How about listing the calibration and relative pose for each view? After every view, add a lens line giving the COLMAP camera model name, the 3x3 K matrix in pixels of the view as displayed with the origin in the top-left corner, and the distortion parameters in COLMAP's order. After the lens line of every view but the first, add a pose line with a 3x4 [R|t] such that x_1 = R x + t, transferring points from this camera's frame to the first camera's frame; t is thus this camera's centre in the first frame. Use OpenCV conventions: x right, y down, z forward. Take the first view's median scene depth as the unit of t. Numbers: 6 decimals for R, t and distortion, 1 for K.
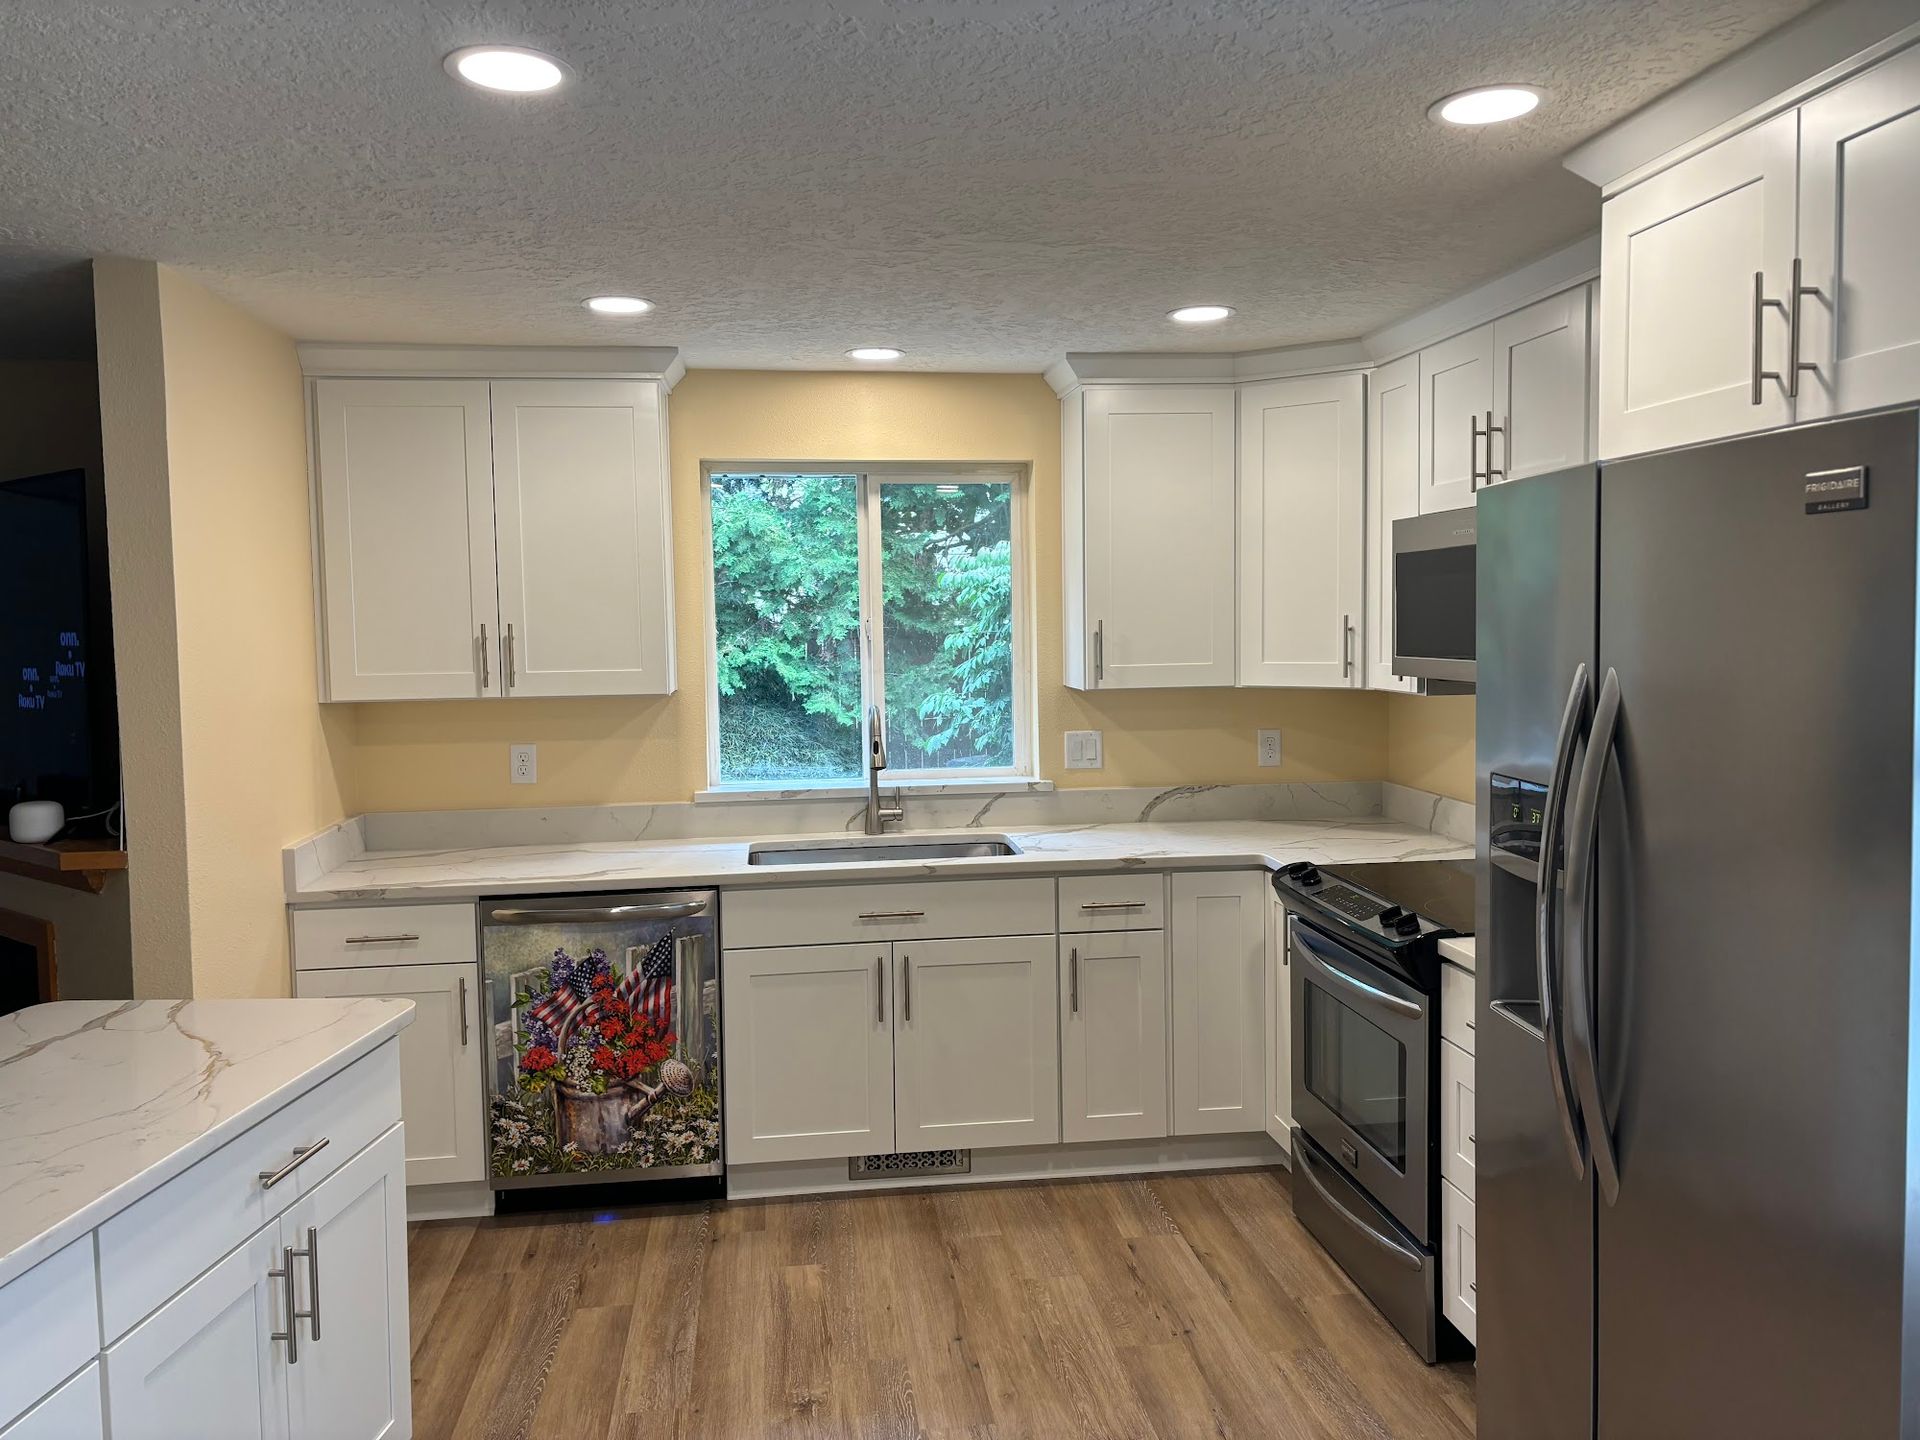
lens RADIAL K [[1441.9, 0, 961.0], [0, 1441.9, 712.9], [0, 0, 1]] dist [0.022590, -0.003100]
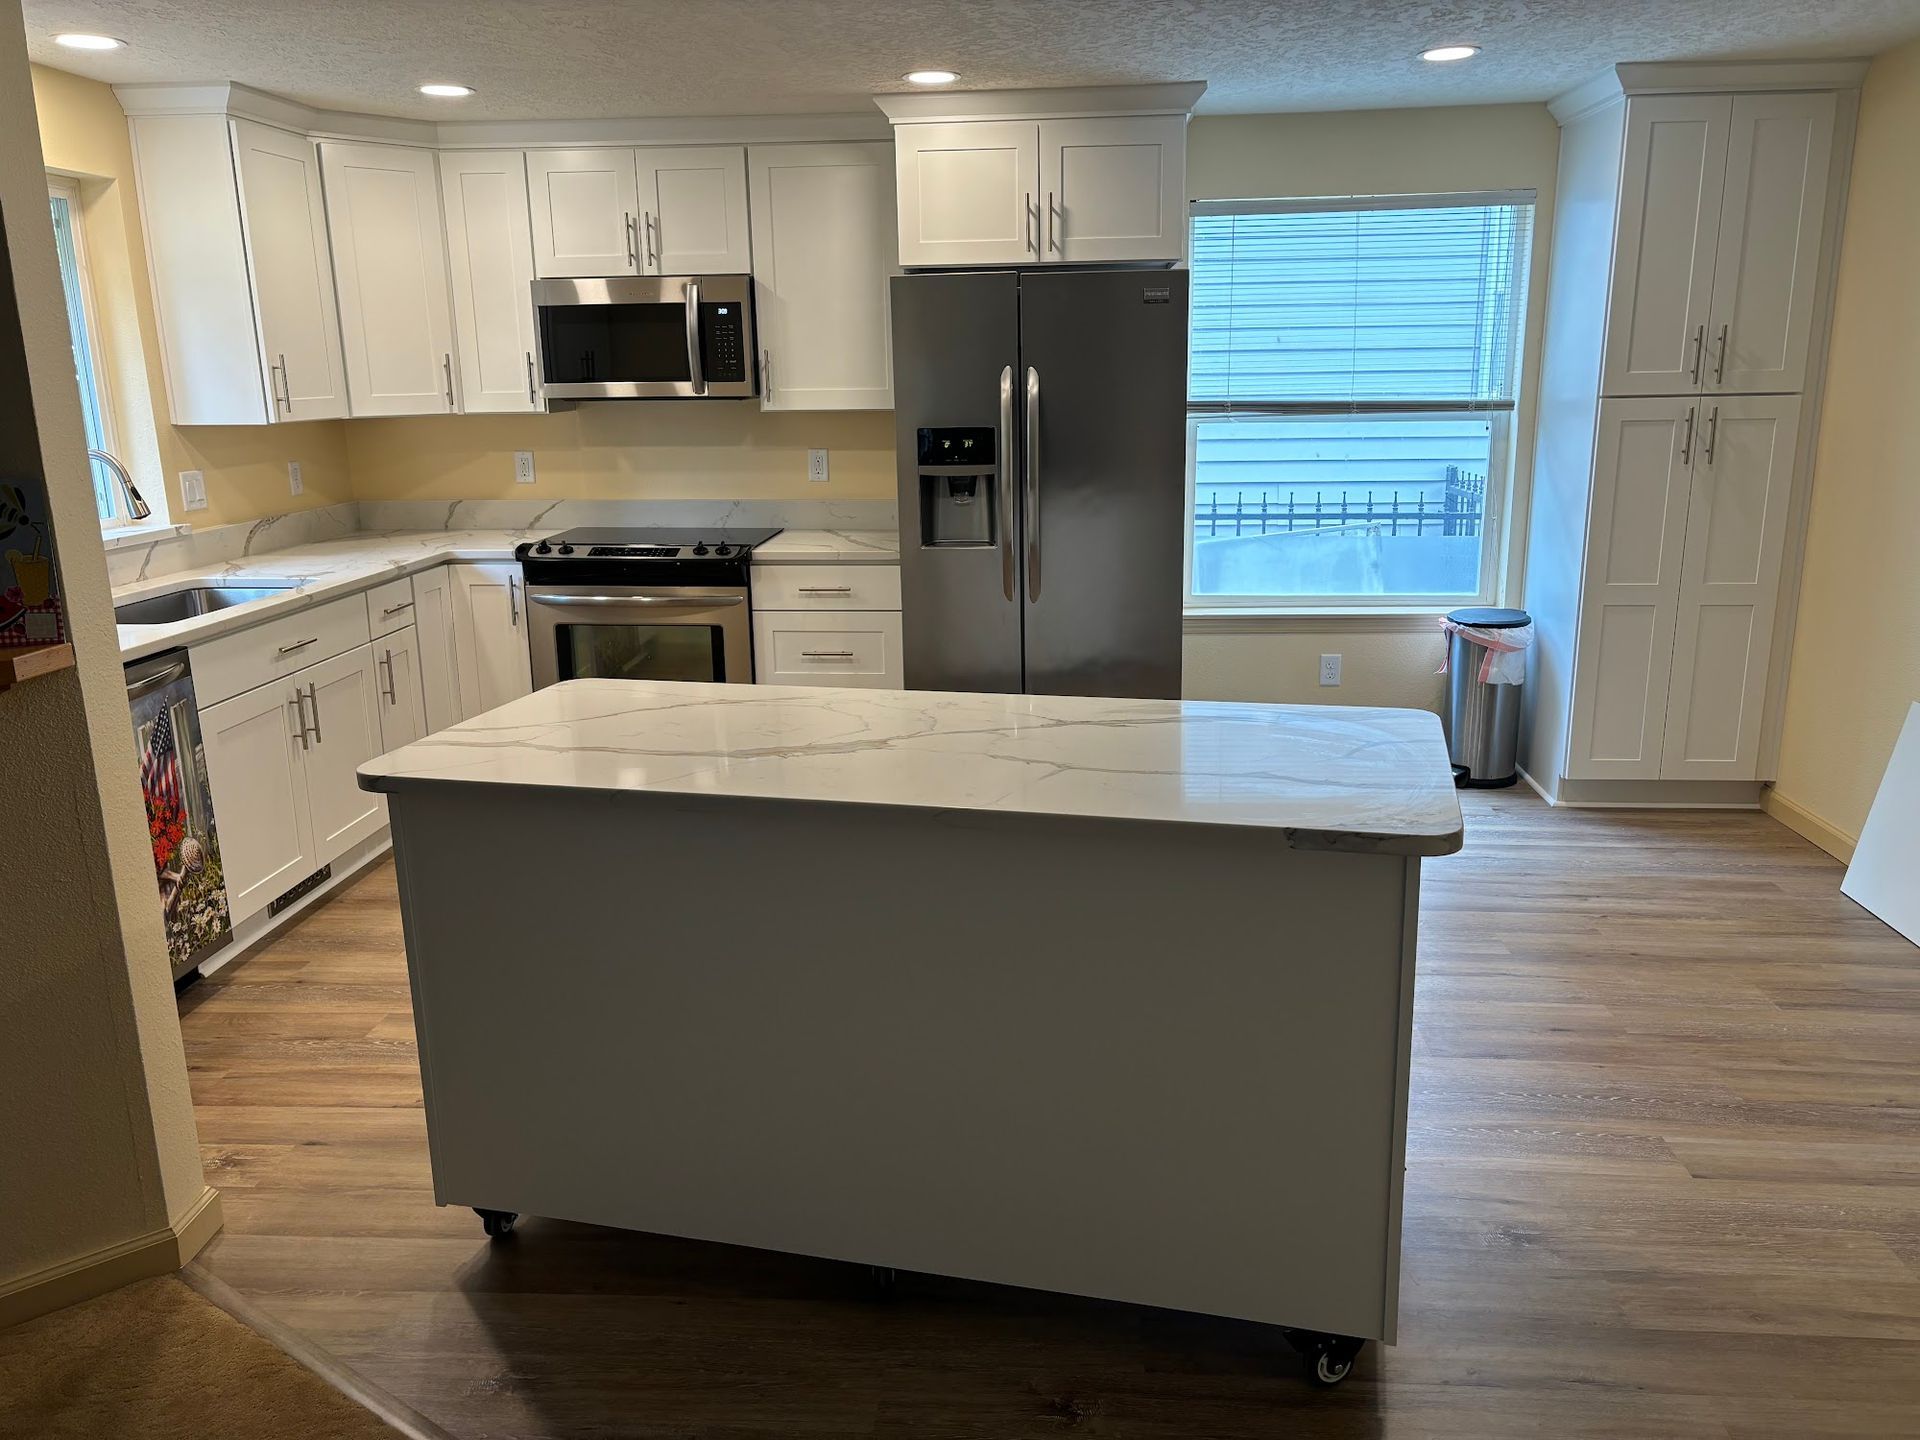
lens RADIAL K [[1441.9, 0, 957.5], [0, 1441.9, 721.3], [0, 0, 1]] dist [0.022590, -0.003100]
pose [[0.218244, -0.227223, 0.949073, -0.953368], [0.077605, 0.973477, 0.215220, 0.006754], [-0.972804, 0.026682, 0.230089, 0.307535]]
